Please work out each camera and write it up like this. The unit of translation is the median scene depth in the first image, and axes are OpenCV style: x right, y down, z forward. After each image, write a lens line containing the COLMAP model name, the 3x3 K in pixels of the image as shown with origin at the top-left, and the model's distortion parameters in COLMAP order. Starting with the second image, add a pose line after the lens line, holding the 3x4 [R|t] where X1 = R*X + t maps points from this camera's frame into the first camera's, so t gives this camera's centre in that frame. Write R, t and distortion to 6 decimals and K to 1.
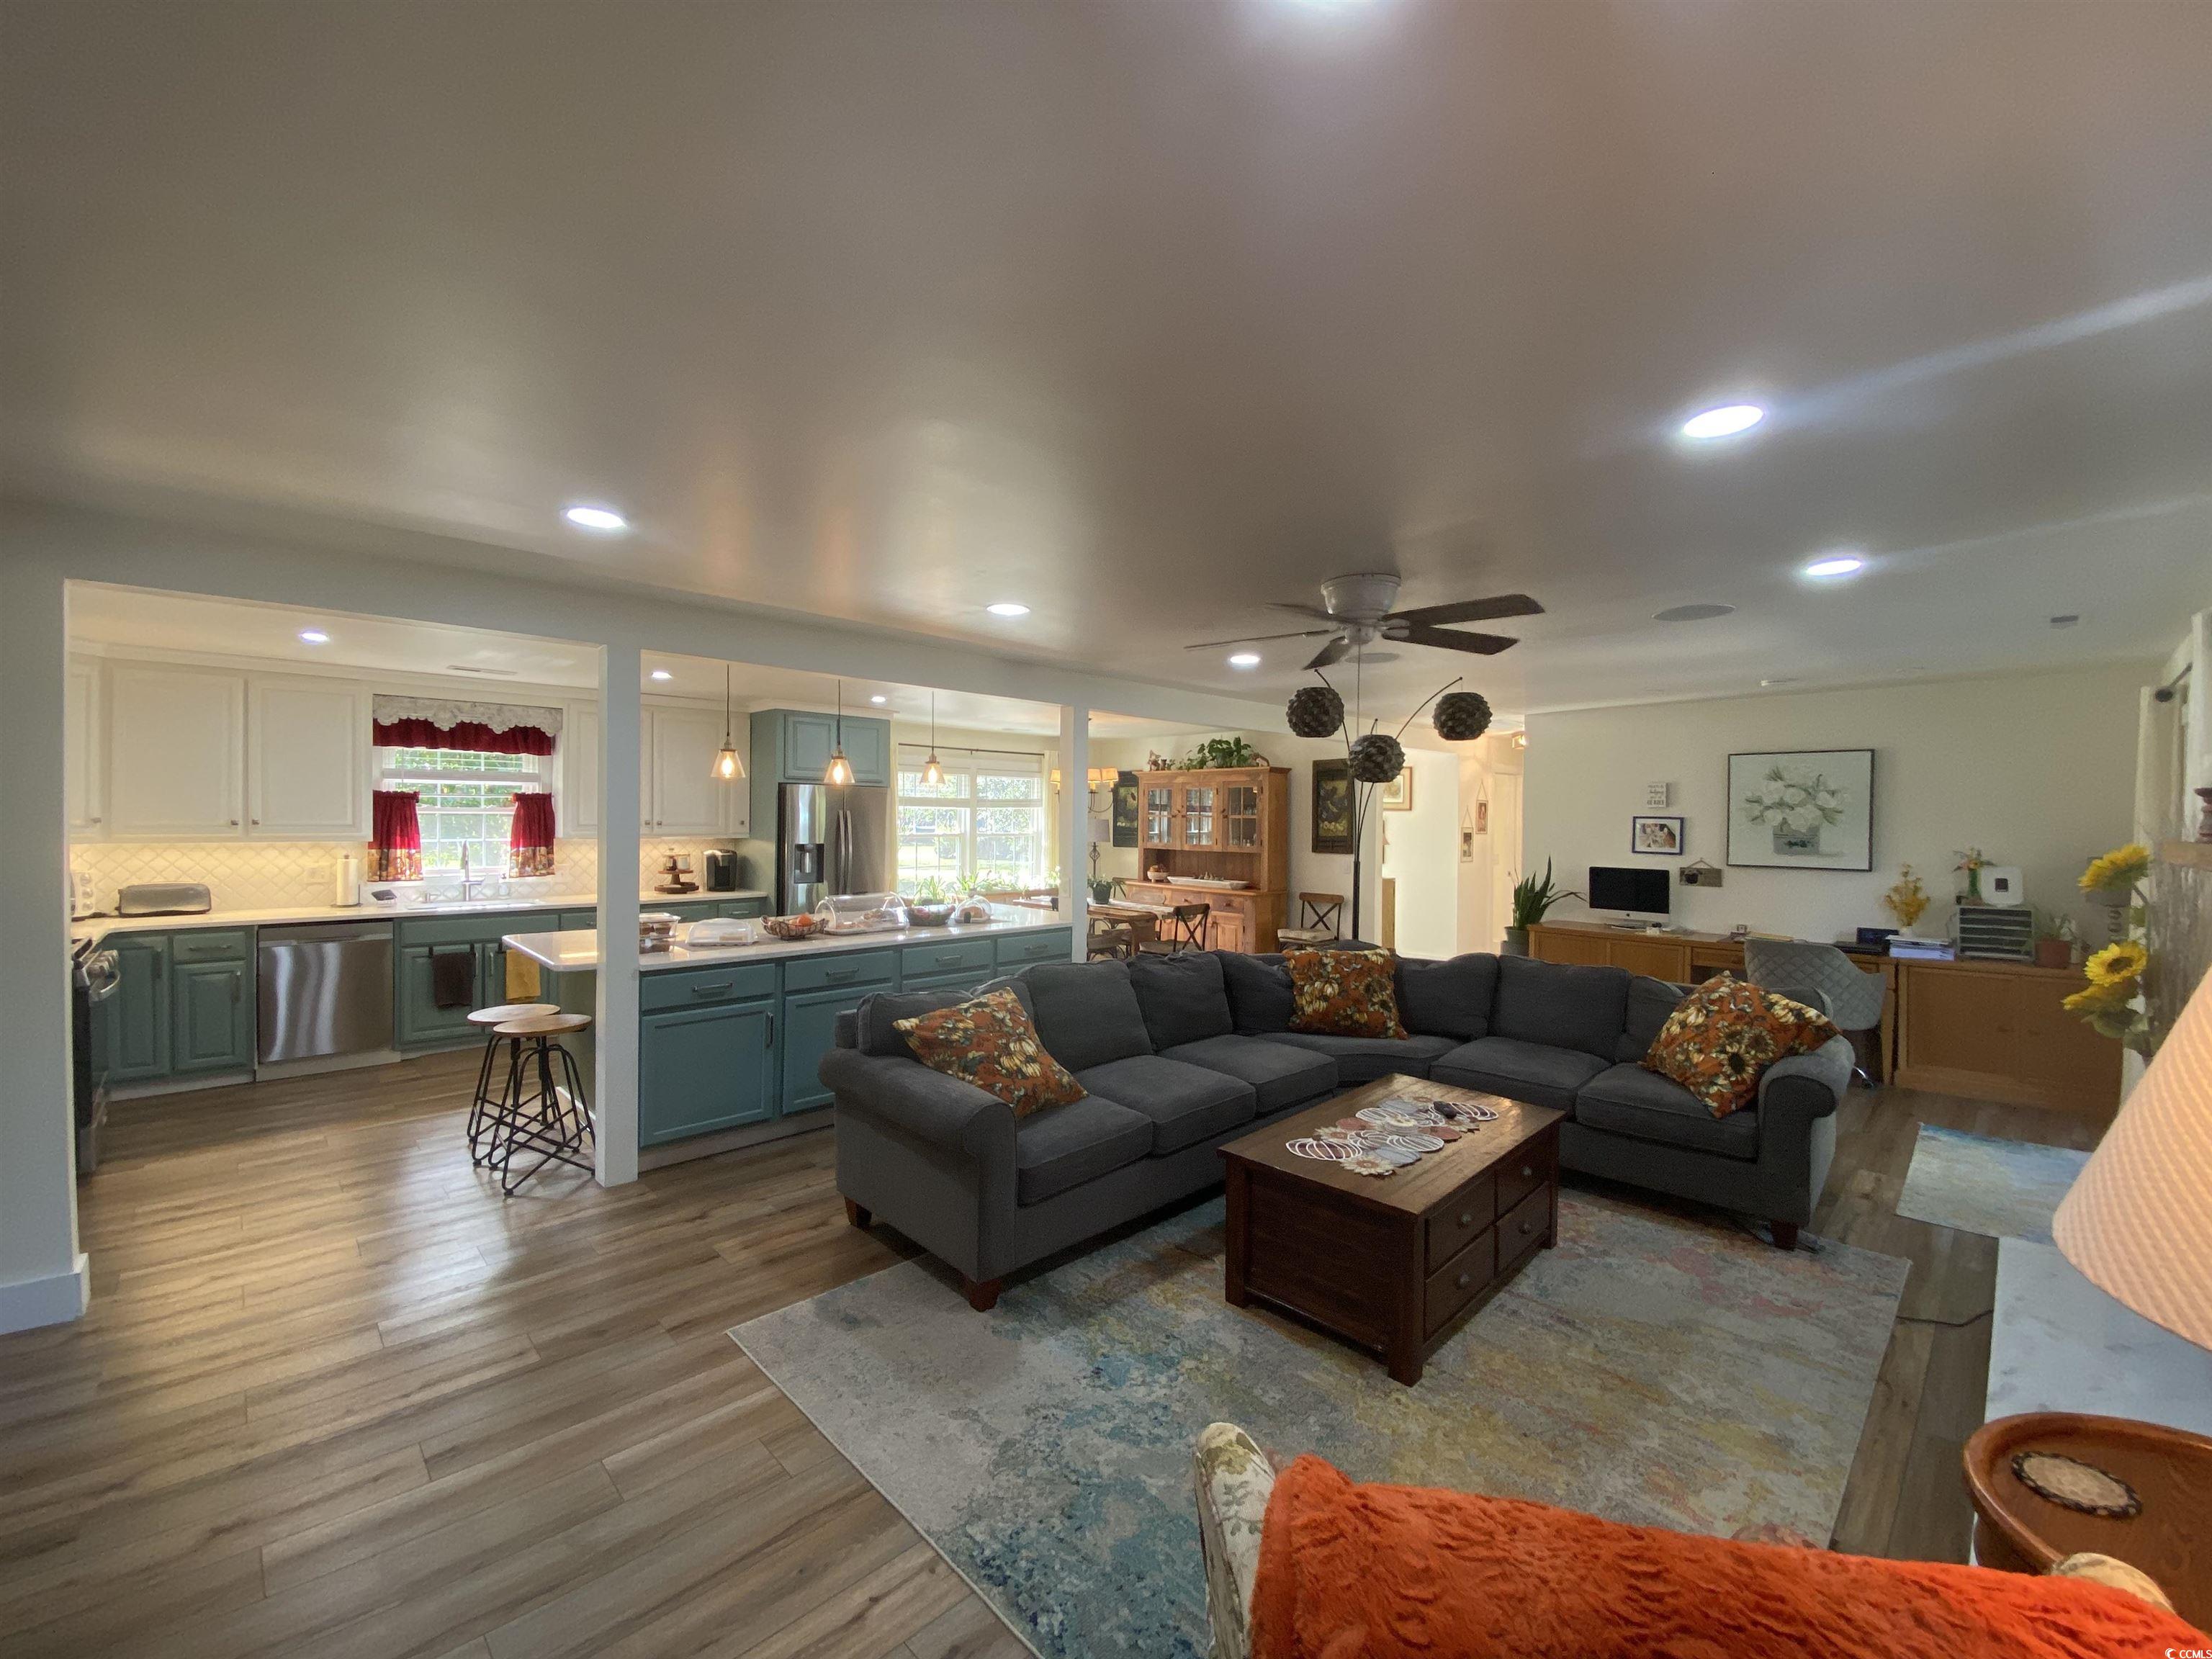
lens RADIAL K [[900.0, 0, 1099.4], [0, 900.0, 825.7], [0, 0, 1]] dist [0.010313, -0.015695]
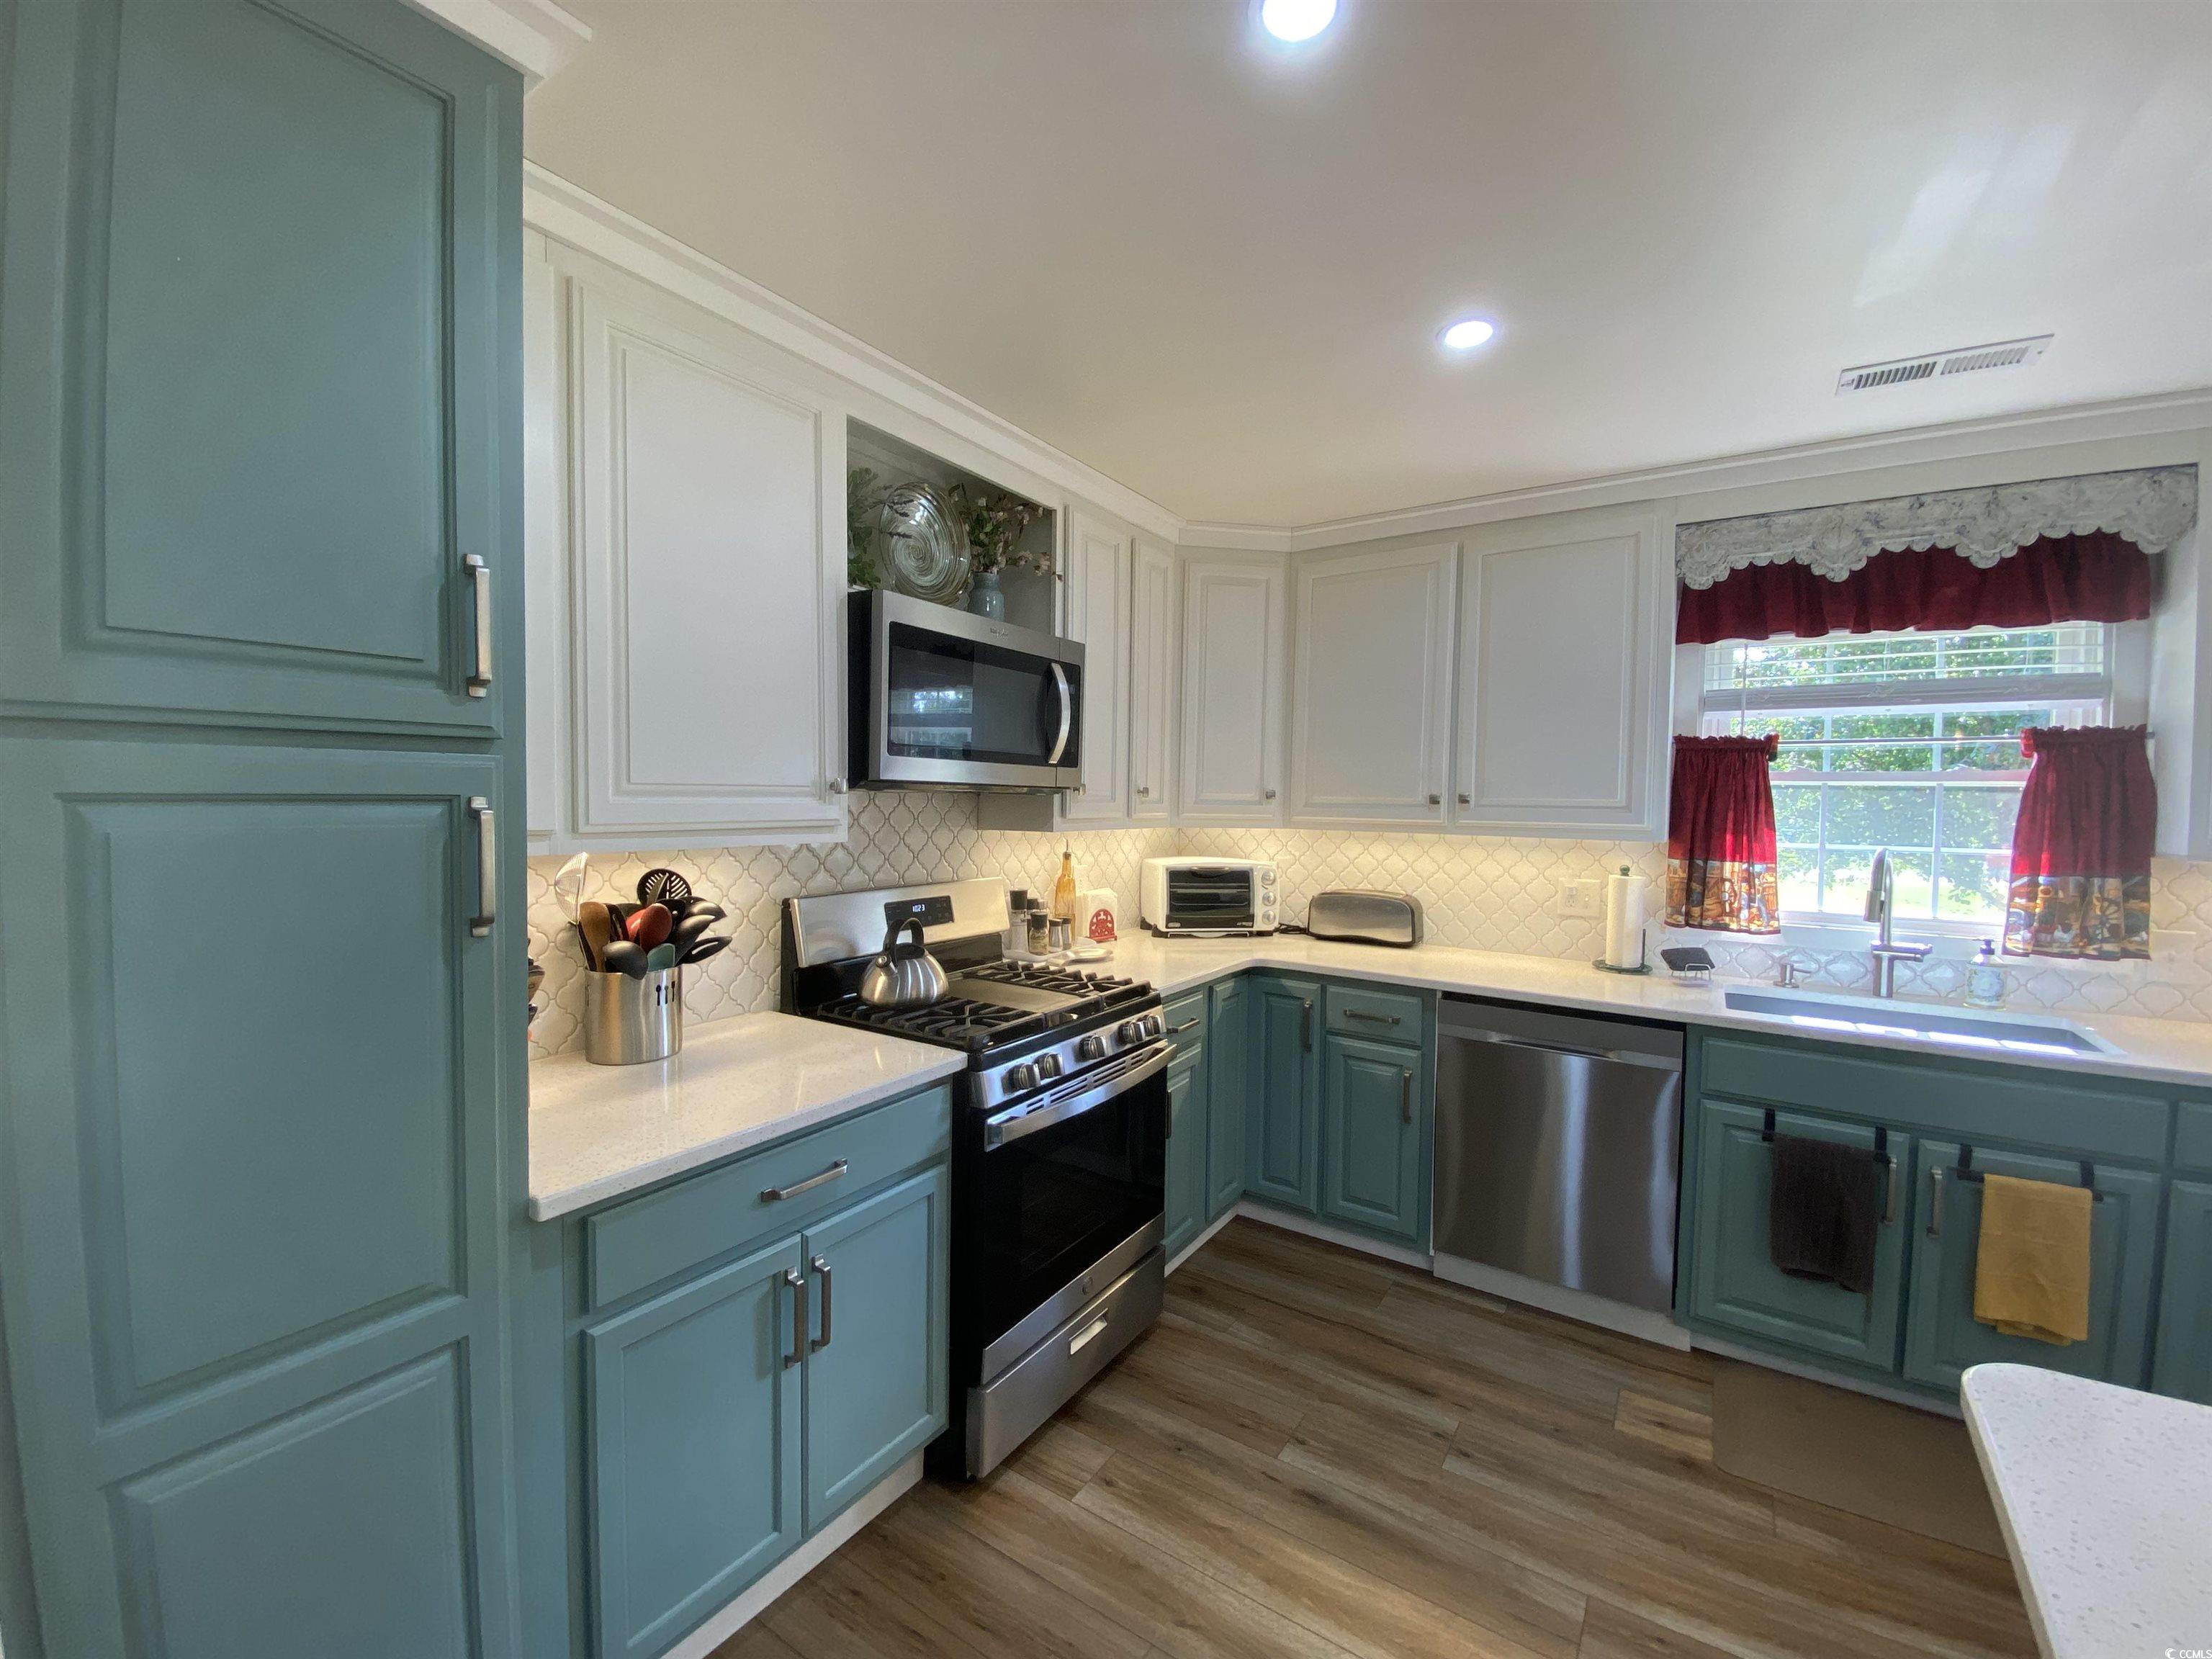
lens RADIAL K [[900.0, 0, 1099.4], [0, 900.0, 825.7], [0, 0, 1]] dist [0.010313, -0.015695]
pose [[0.203869, 0.026112, -0.978650, -0.276880], [-0.023741, 0.999482, 0.021723, 0.003728], [0.978710, 0.018806, 0.204384, 0.416970]]
